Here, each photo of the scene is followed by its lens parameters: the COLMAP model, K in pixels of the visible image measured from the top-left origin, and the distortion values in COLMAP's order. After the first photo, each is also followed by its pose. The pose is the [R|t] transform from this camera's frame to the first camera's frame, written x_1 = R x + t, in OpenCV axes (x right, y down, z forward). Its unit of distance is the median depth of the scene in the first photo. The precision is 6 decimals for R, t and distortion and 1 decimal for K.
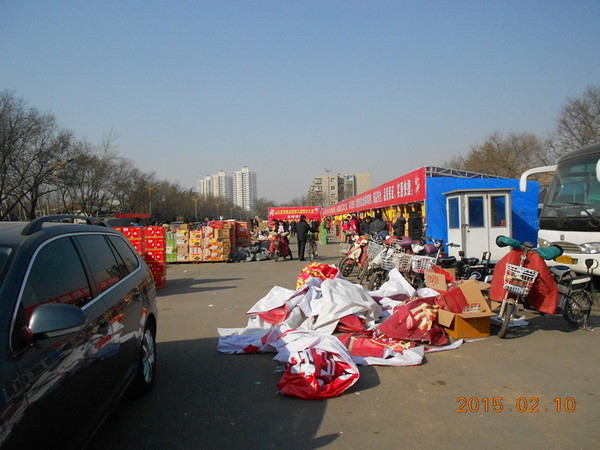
lens RADIAL K [[473.7, 0, 301.9], [0, 473.7, 233.3], [0, 0, 1]] dist [-0.015489, 0.005123]
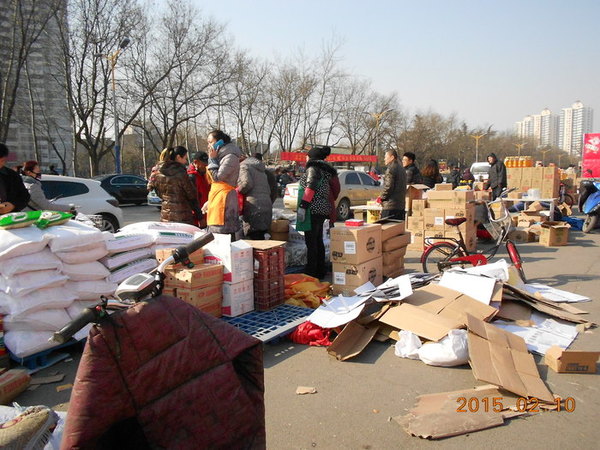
lens RADIAL K [[471.0, 0, 296.3], [0, 471.0, 229.3], [0, 0, 1]] dist [0.014272, -0.002767]
pose [[0.796632, 0.078038, -0.599406, -0.006269], [-0.017395, 0.994180, 0.106316, -0.003726], [0.604214, -0.074268, 0.793353, 0.191991]]
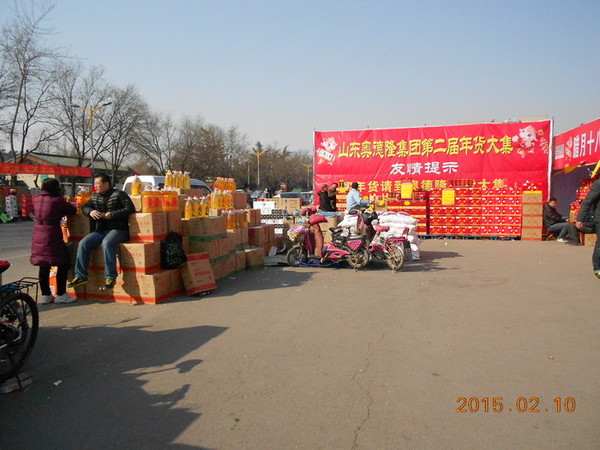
lens RADIAL K [[471.0, 0, 296.3], [0, 471.0, 229.3], [0, 0, 1]] dist [0.014272, -0.002767]
pose [[0.963153, 0.038597, -0.266169, -0.004639], [-0.023867, 0.998011, 0.058353, -0.006300], [0.267891, -0.049851, 0.962159, 0.284969]]
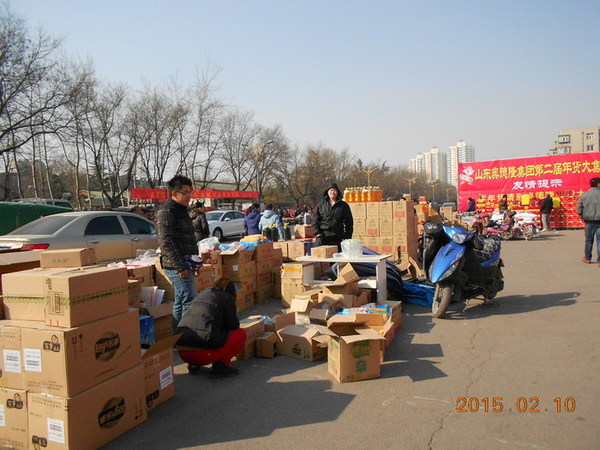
lens RADIAL K [[471.0, 0, 296.3], [0, 471.0, 229.3], [0, 0, 1]] dist [0.014272, -0.002767]
pose [[0.895747, 0.006014, -0.444523, -0.007051], [0.007499, 0.999562, 0.028634, -0.004779], [0.444500, -0.028982, 0.895310, 0.227580]]
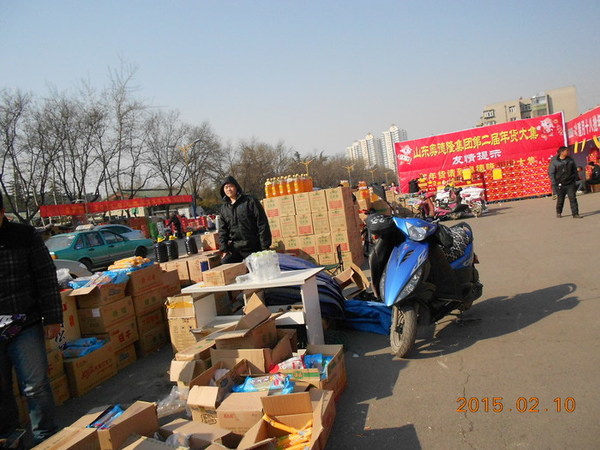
lens RADIAL K [[471.0, 0, 296.3], [0, 471.0, 229.3], [0, 0, 1]] dist [0.014272, -0.002767]
pose [[0.935320, -0.092928, -0.341380, -0.009366], [0.114469, 0.992476, 0.043459, -0.004922], [0.334773, -0.079725, 0.938920, 0.239931]]
